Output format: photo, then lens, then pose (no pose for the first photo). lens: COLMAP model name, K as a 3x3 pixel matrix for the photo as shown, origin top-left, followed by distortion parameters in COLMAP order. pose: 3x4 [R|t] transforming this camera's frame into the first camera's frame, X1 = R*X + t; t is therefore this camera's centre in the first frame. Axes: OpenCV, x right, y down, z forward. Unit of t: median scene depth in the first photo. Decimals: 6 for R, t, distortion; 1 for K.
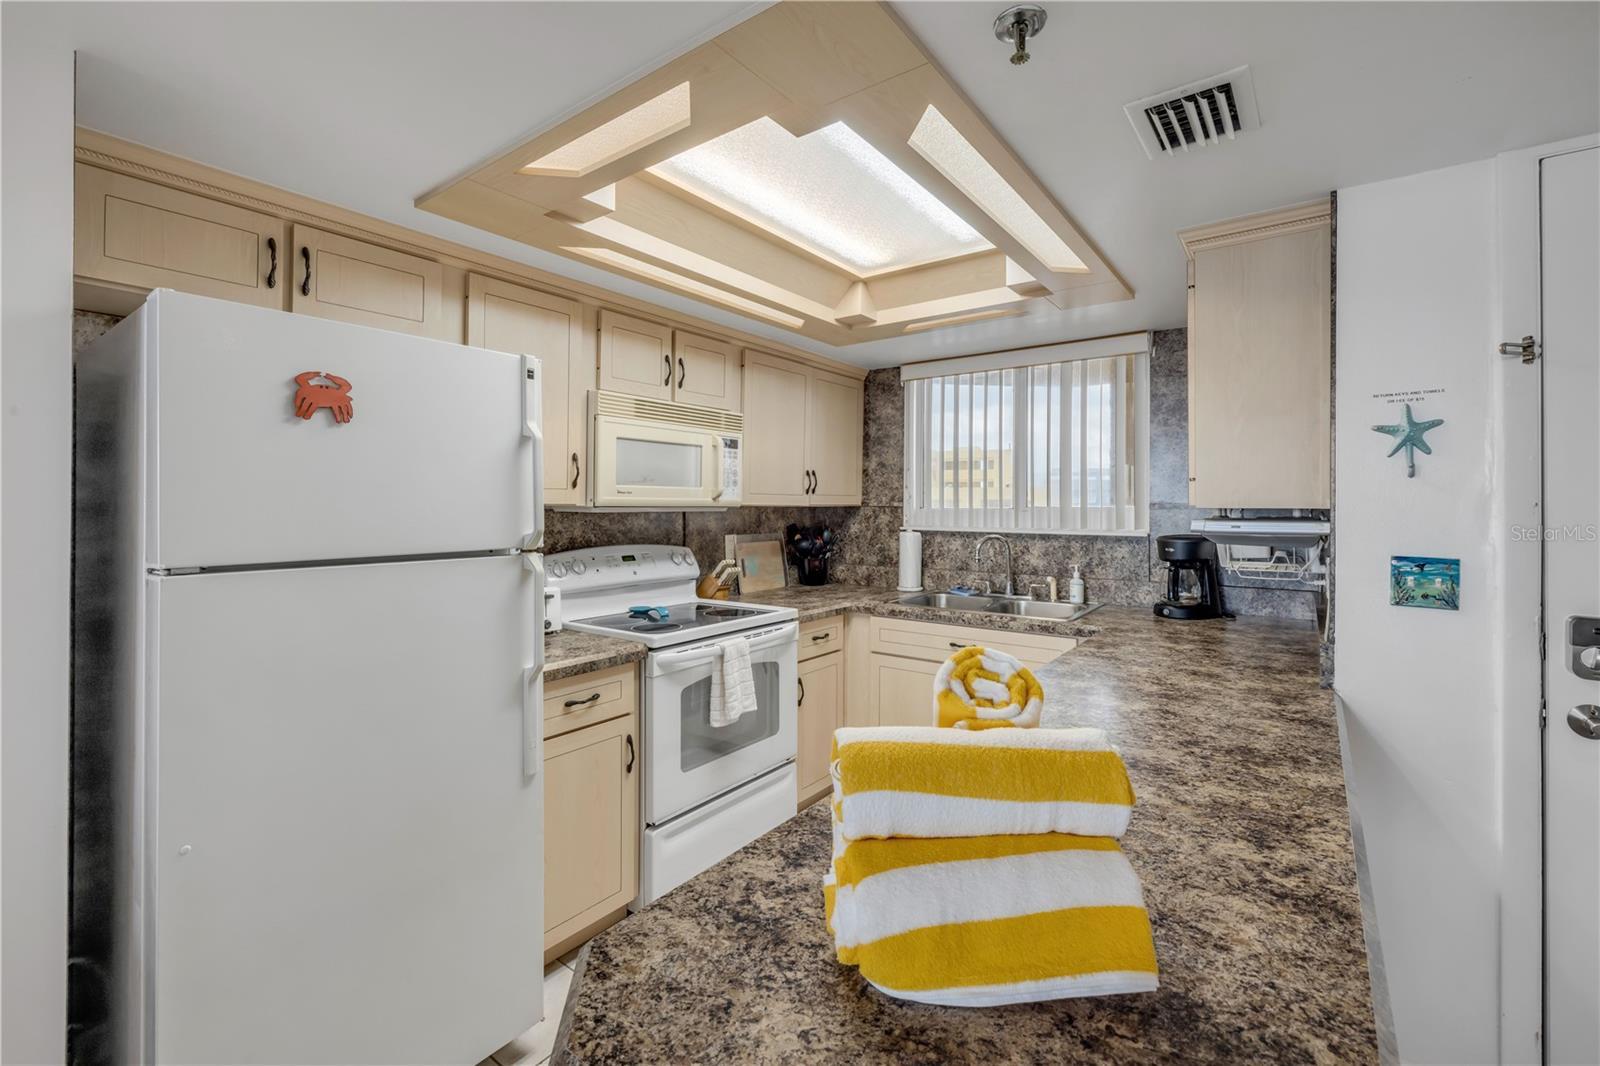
lens RADIAL K [[682.2, 0, 797.4], [0, 682.2, 499.5], [0, 0, 1]] dist [-0.002019, 0.000776]
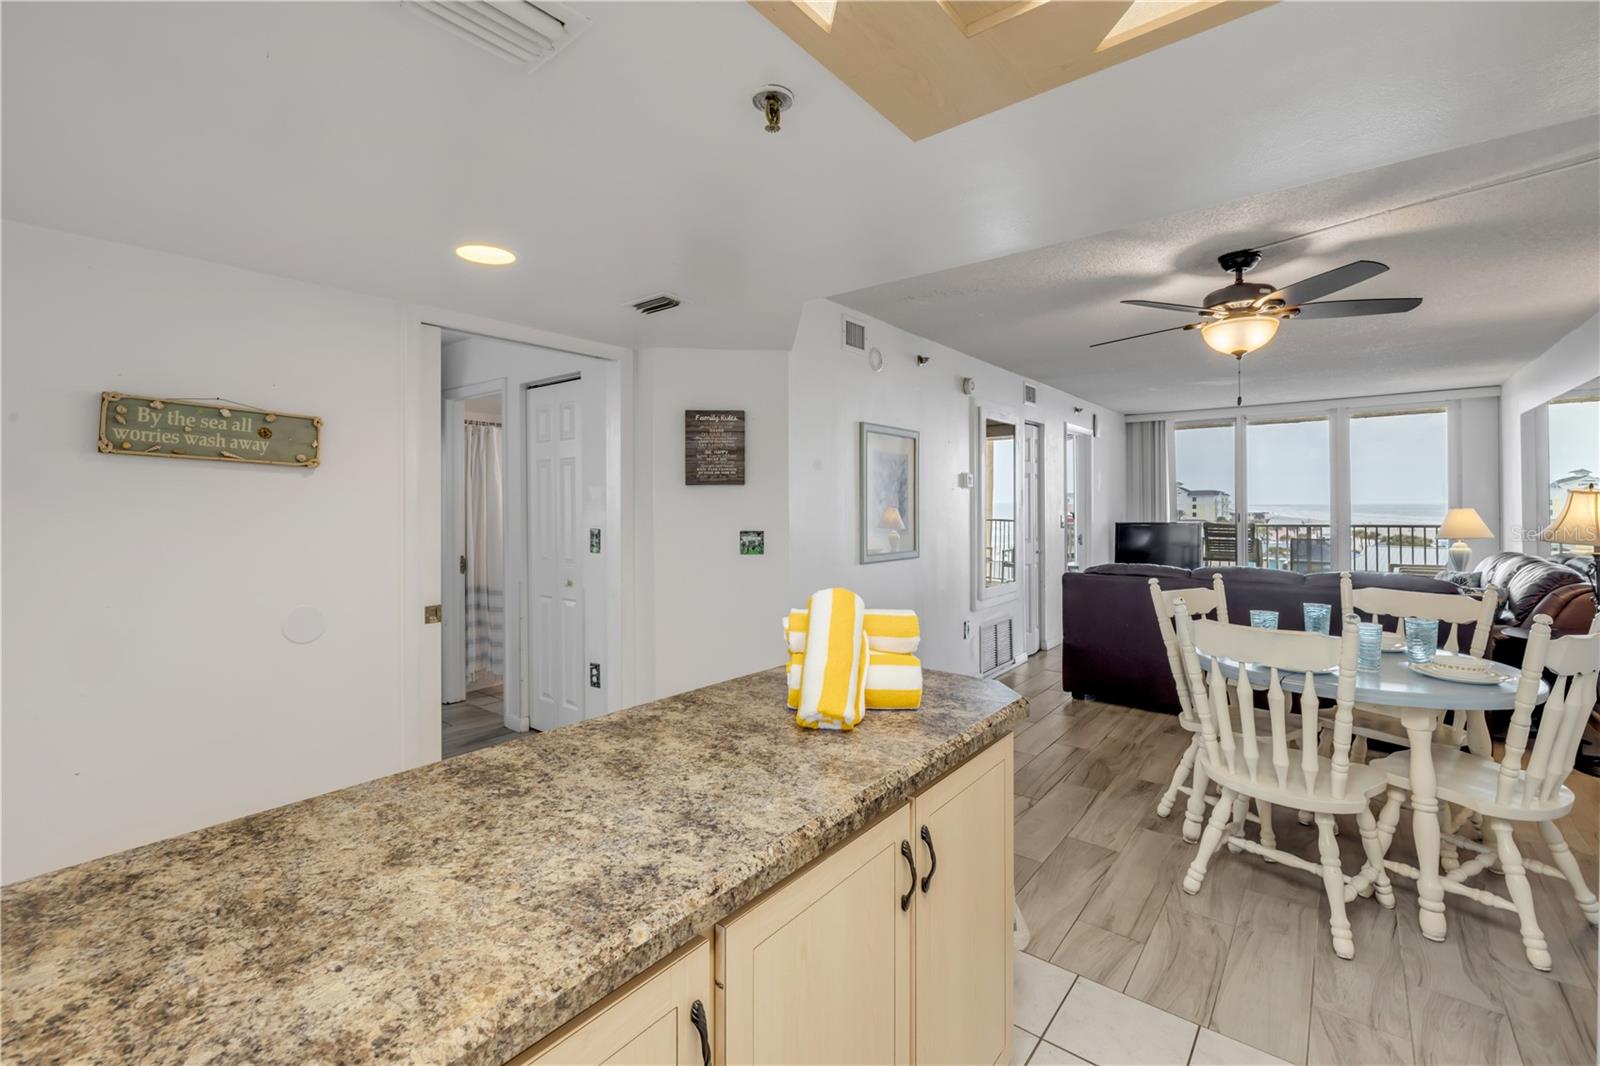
lens RADIAL K [[682.2, 0, 796.2], [0, 682.2, 508.0], [0, 0, 1]] dist [-0.002019, 0.000776]
pose [[-0.999281, 0.001275, 0.037902, 0.094714], [0.001110, 0.999990, -0.004362, 0.007315], [-0.037907, -0.004317, -0.999272, 0.852150]]
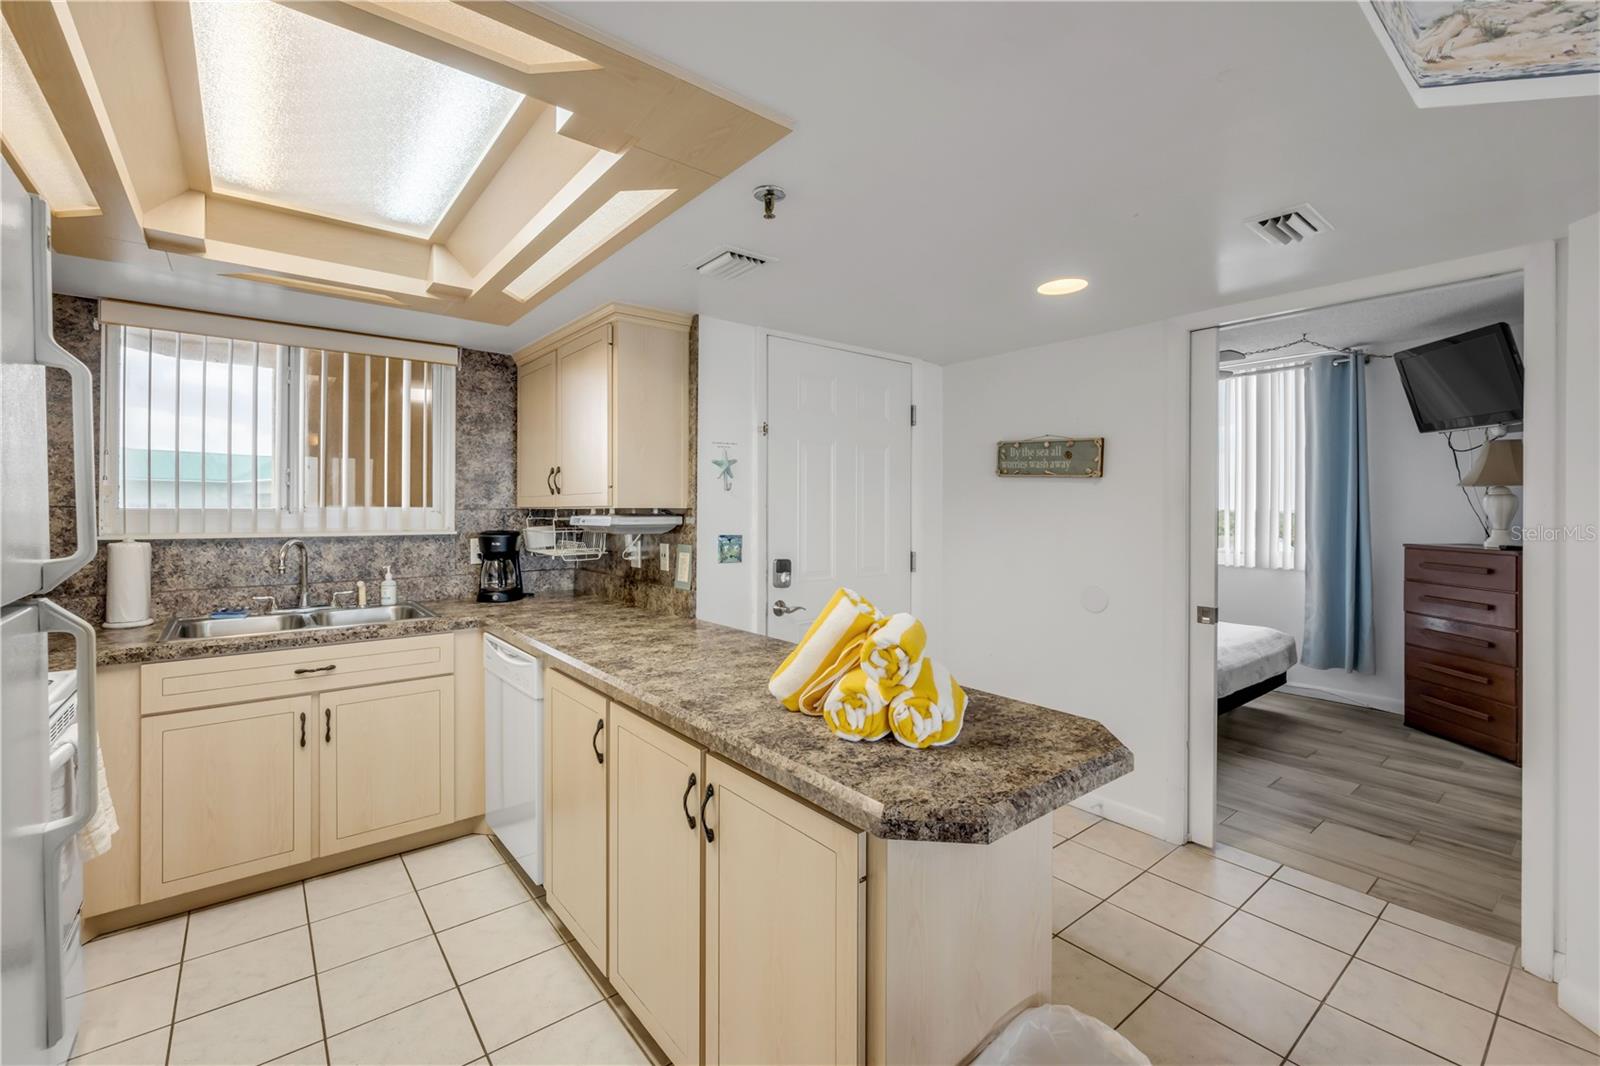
lens RADIAL K [[682.2, 0, 799.1], [0, 682.2, 508.0], [0, 0, 1]] dist [-0.002019, 0.000776]
pose [[0.249023, -0.001786, 0.968496, -0.453095], [-0.010782, 0.999931, 0.004616, 0.001630], [-0.968438, -0.011592, 0.248987, 0.212540]]
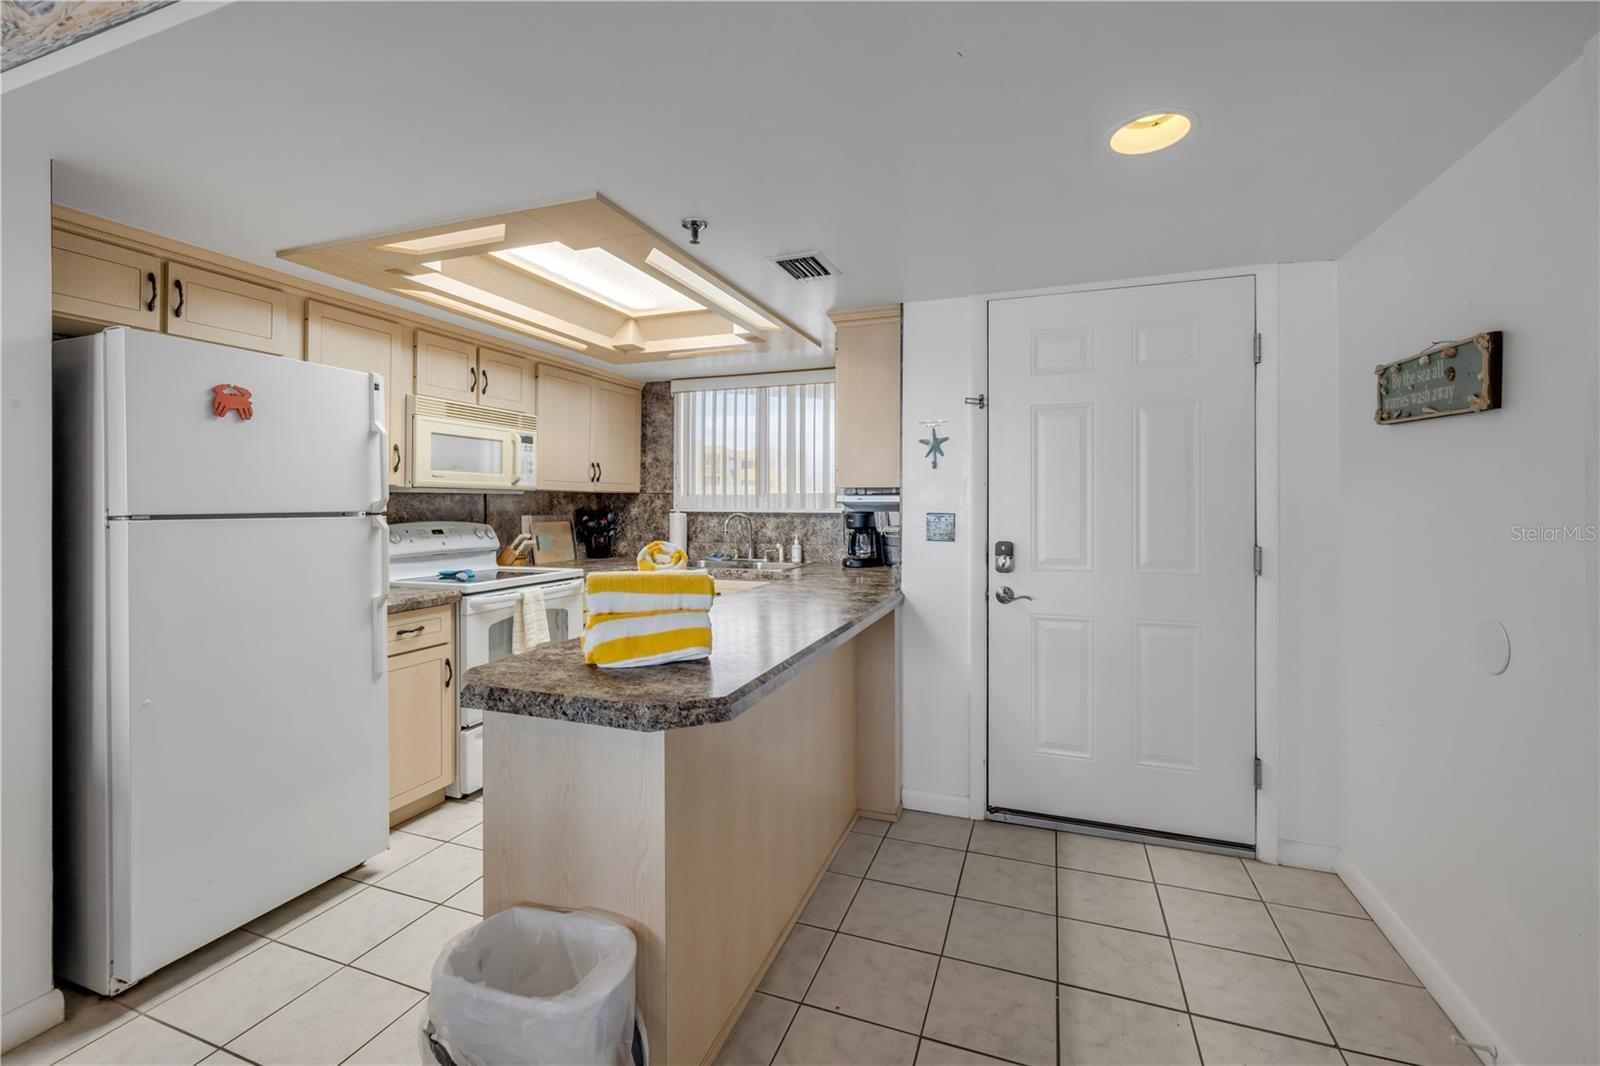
lens RADIAL K [[682.2, 0, 794.3], [0, 682.2, 506.0], [0, 0, 1]] dist [-0.002019, 0.000776]
pose [[0.959575, -0.001830, 0.281447, 0.021817], [-0.001492, 0.999932, 0.011590, 0.025927], [-0.281449, -0.011541, 0.959507, -0.360128]]
